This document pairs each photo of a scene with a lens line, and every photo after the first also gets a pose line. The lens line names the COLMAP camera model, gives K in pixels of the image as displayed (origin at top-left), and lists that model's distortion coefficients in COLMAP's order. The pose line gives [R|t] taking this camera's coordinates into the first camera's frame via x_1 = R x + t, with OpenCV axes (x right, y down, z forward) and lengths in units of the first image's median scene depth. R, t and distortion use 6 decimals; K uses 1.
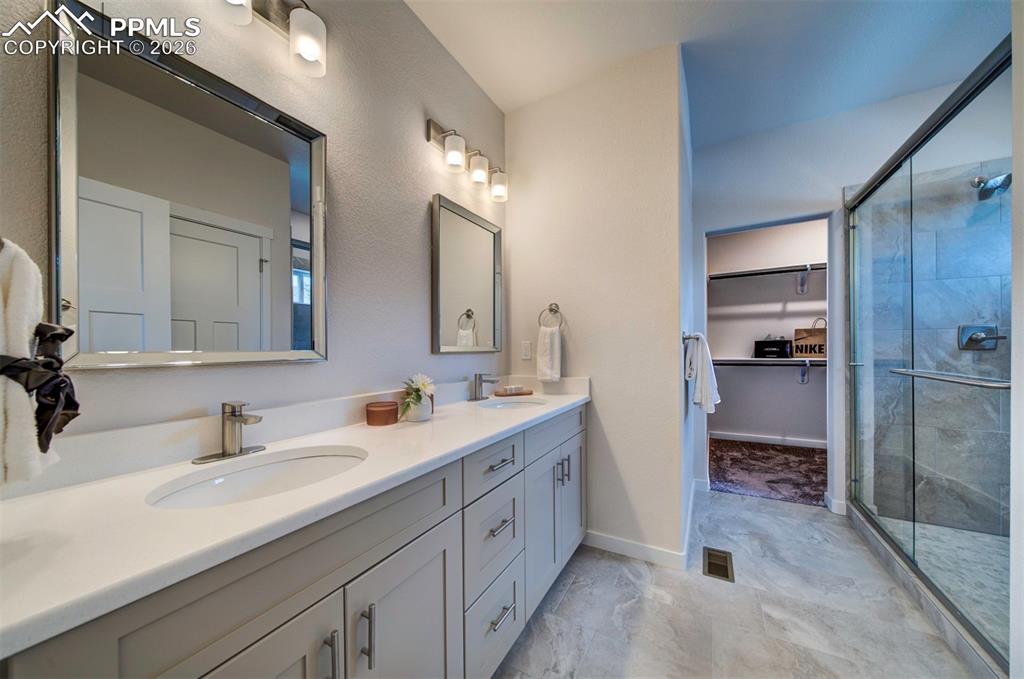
lens RADIAL K [[344.5, 0, 509.7], [0, 344.5, 352.2], [0, 0, 1]] dist [-0.001534, -0.000250]
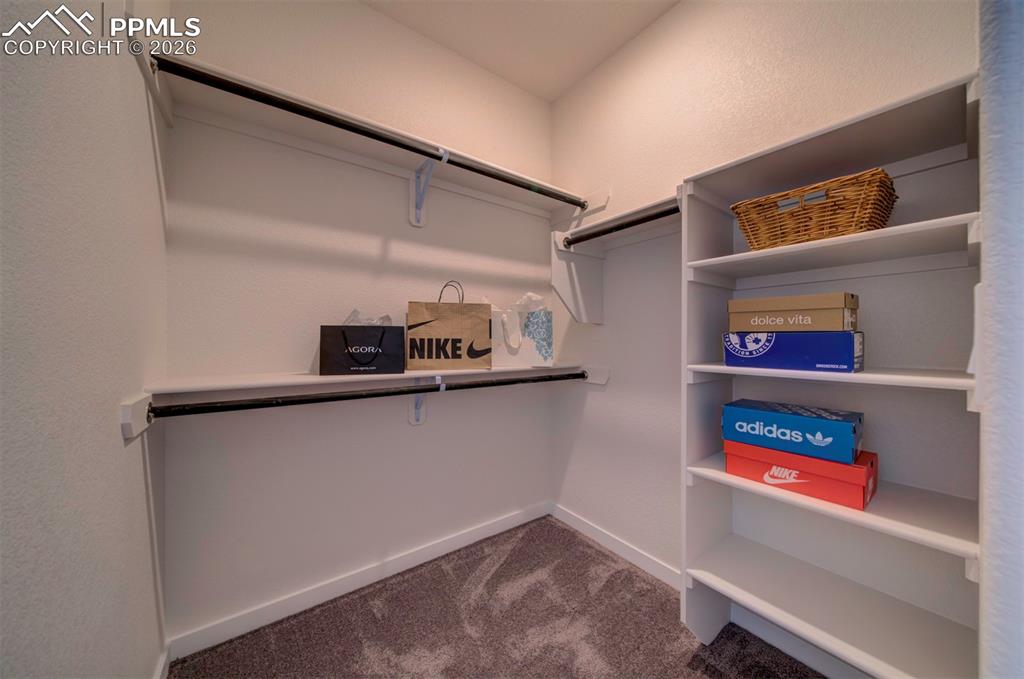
lens RADIAL K [[346.7, 0, 512.0], [0, 346.7, 339.5], [0, 0, 1]] dist [-0.006665, -0.000059]
pose [[0.392792, 0.015305, 0.919500, 0.534275], [0.005259, 0.999808, -0.018888, -0.012953], [-0.919612, 0.012255, 0.392636, 0.783579]]
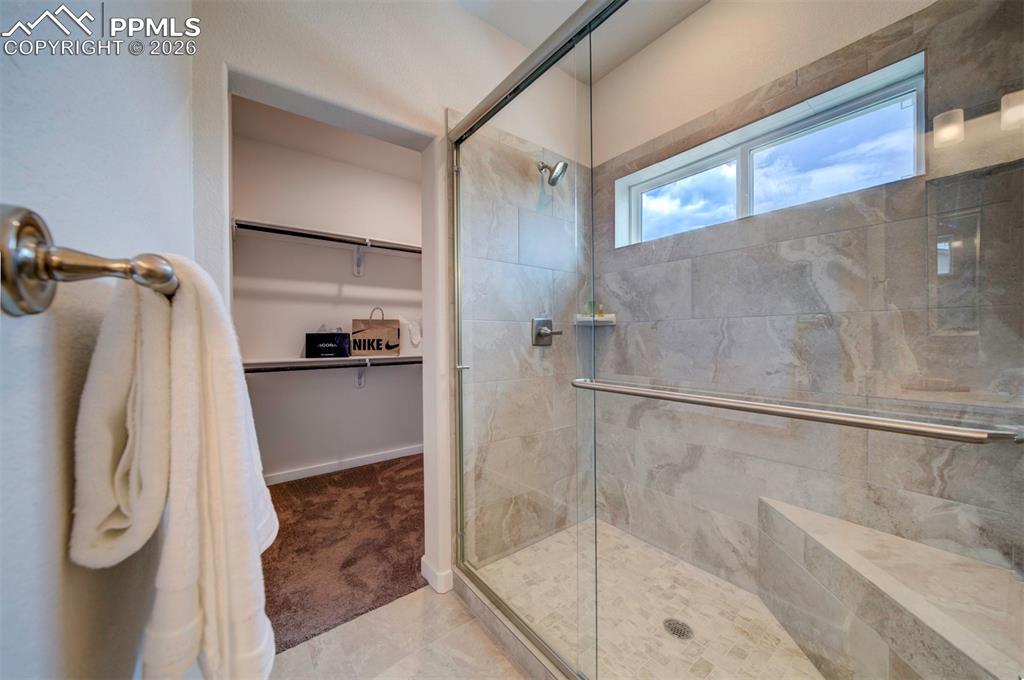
lens RADIAL K [[353.2, 0, 489.4], [0, 353.2, 340.4], [0, 0, 1]] dist [-0.008040, -0.000040]
pose [[0.407082, 0.004523, 0.913381, 0.244711], [0.013733, 0.999844, -0.011072, -0.006735], [-0.913288, 0.017051, 0.406956, 0.426481]]
